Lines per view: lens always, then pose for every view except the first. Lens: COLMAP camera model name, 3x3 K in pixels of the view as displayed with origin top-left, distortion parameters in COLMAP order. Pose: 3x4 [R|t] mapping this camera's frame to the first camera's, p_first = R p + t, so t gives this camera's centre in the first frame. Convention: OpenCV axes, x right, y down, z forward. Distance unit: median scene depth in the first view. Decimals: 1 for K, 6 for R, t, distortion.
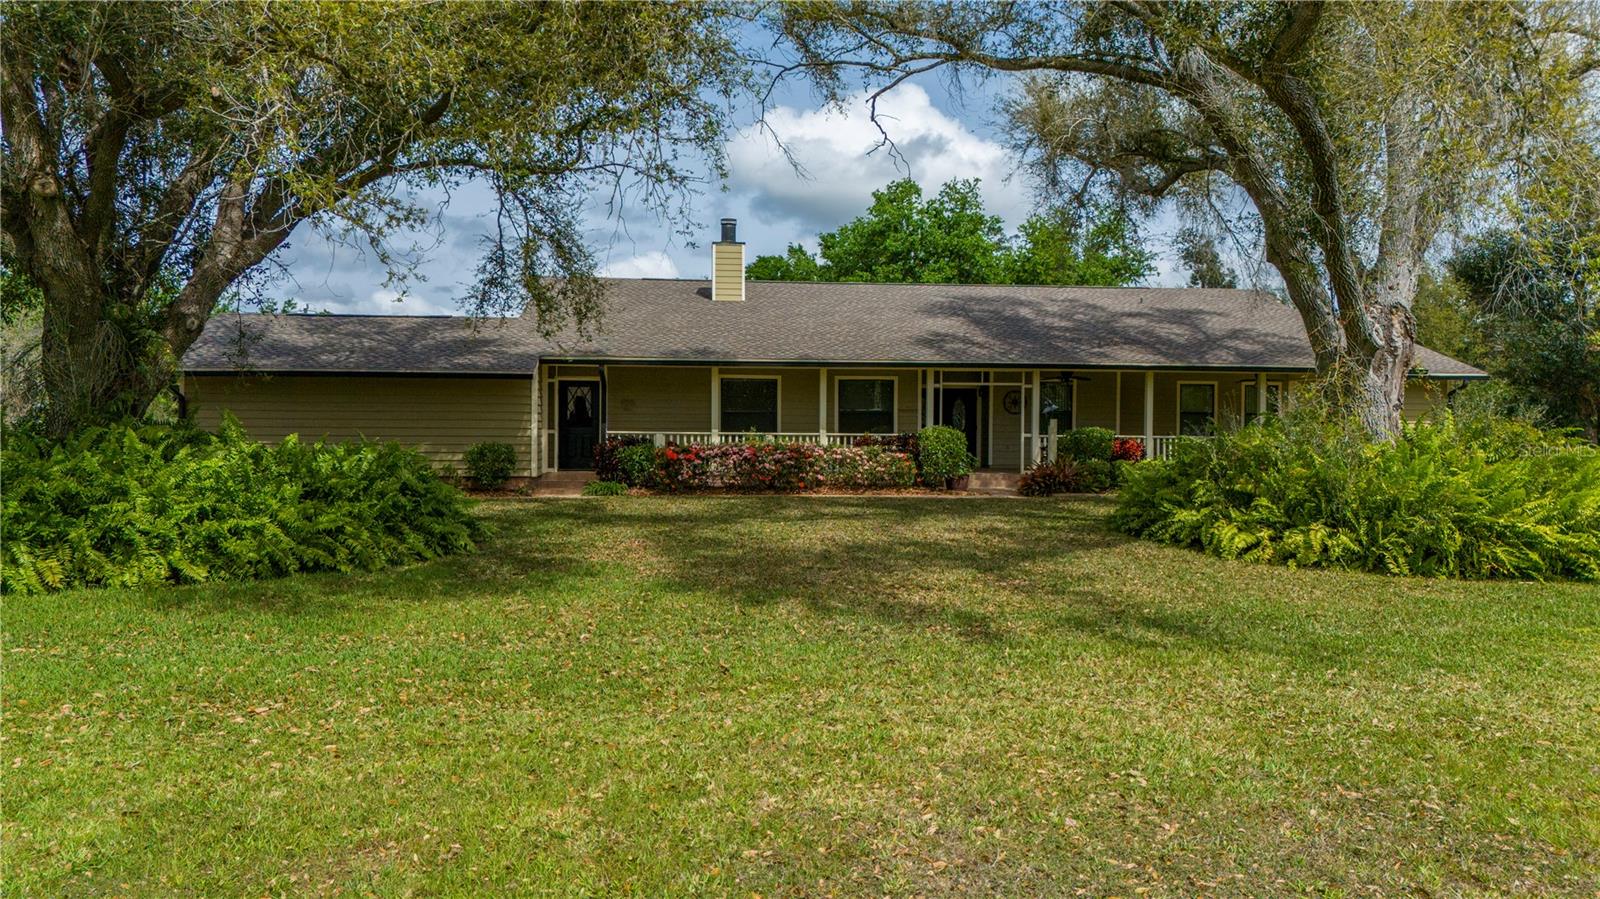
lens RADIAL K [[1173.6, 0, 800.0], [0, 1173.6, 449.5], [0, 0, 1]] dist [0.080943, -0.075522]
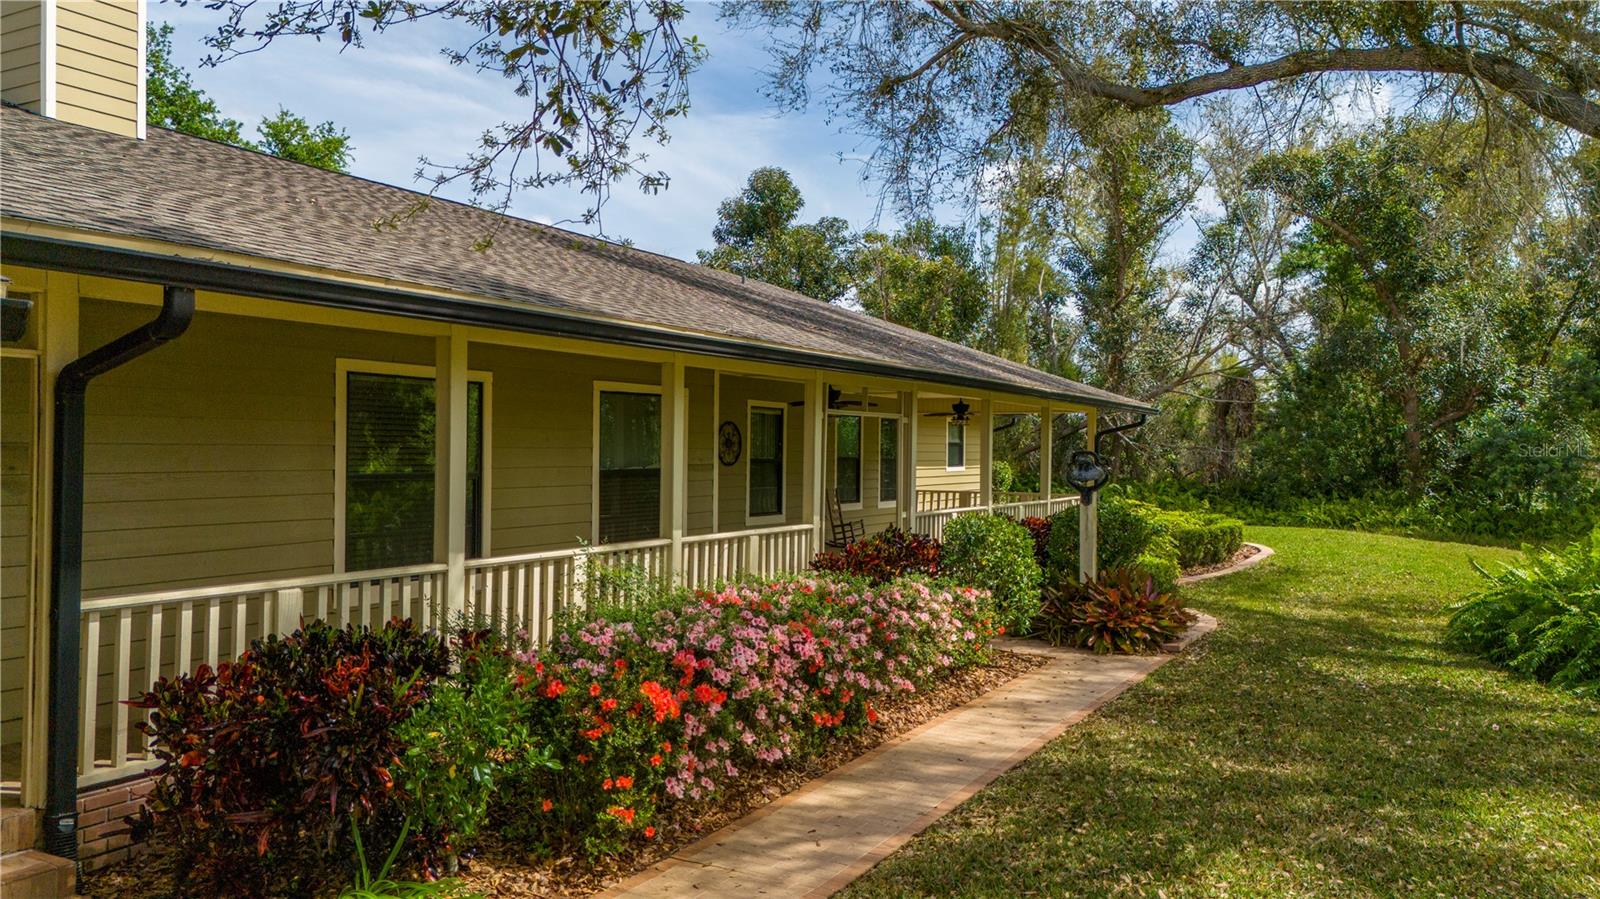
lens RADIAL K [[1173.6, 0, 800.0], [0, 1173.6, 449.5], [0, 0, 1]] dist [0.080943, -0.075522]
pose [[0.573033, -0.002896, 0.819527, -0.283768], [0.007703, 0.999969, -0.001853, -0.044642], [-0.819496, 0.007375, 0.573038, 0.824003]]
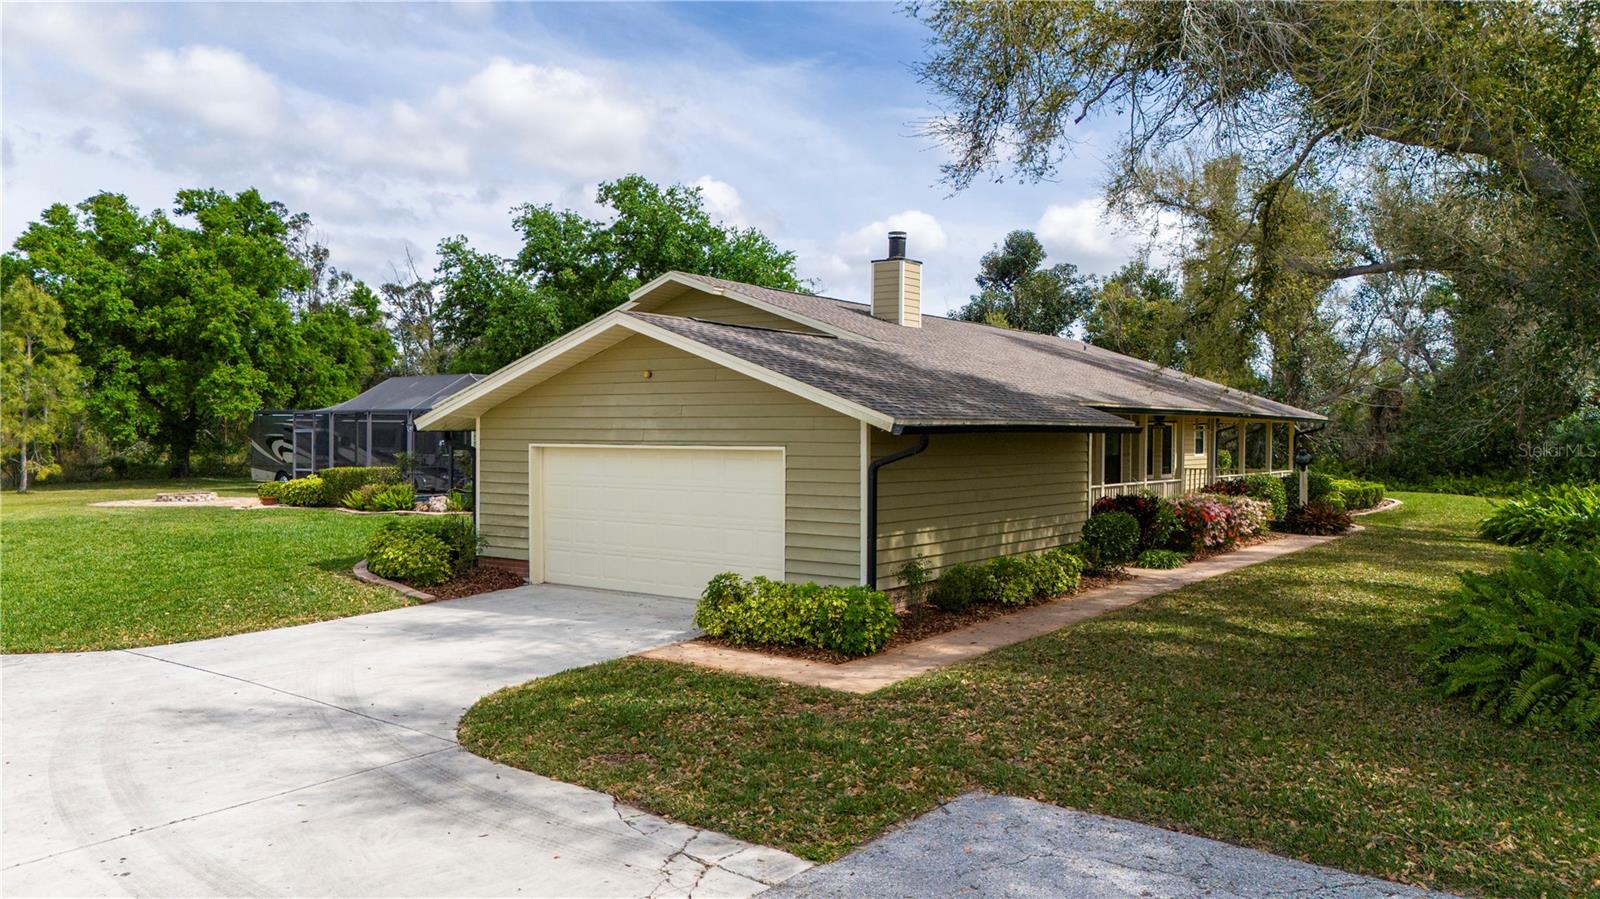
lens RADIAL K [[1172.4, 0, 800.0], [0, 1172.4, 449.5], [0, 0, 1]] dist [0.081247, -0.070381]
pose [[0.663545, -0.013548, 0.748014, -0.975828], [0.009279, 0.999908, 0.009879, -0.057745], [-0.748079, 0.000385, 0.663609, 0.617281]]
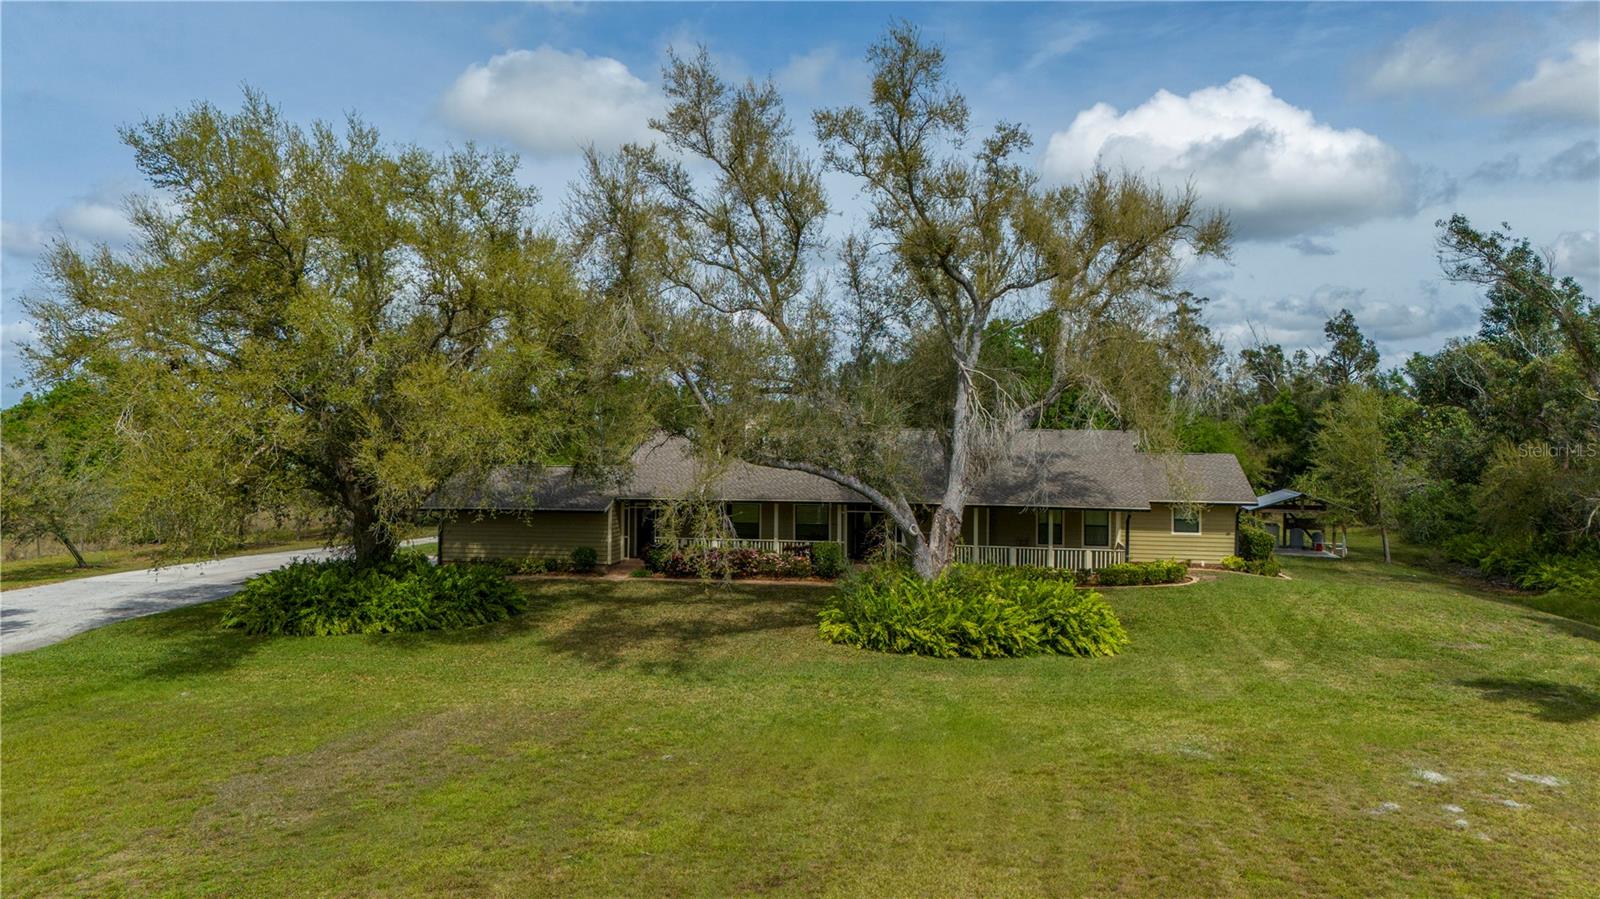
lens RADIAL K [[1169.1, 0, 795.0], [0, 1169.1, 448.3], [0, 0, 1]] dist [0.087694, -0.094417]
pose [[0.957896, 0.003344, -0.287094, 0.576347], [-0.005242, 0.999969, -0.005841, -0.149206], [0.287066, 0.007100, 0.957885, -0.663554]]
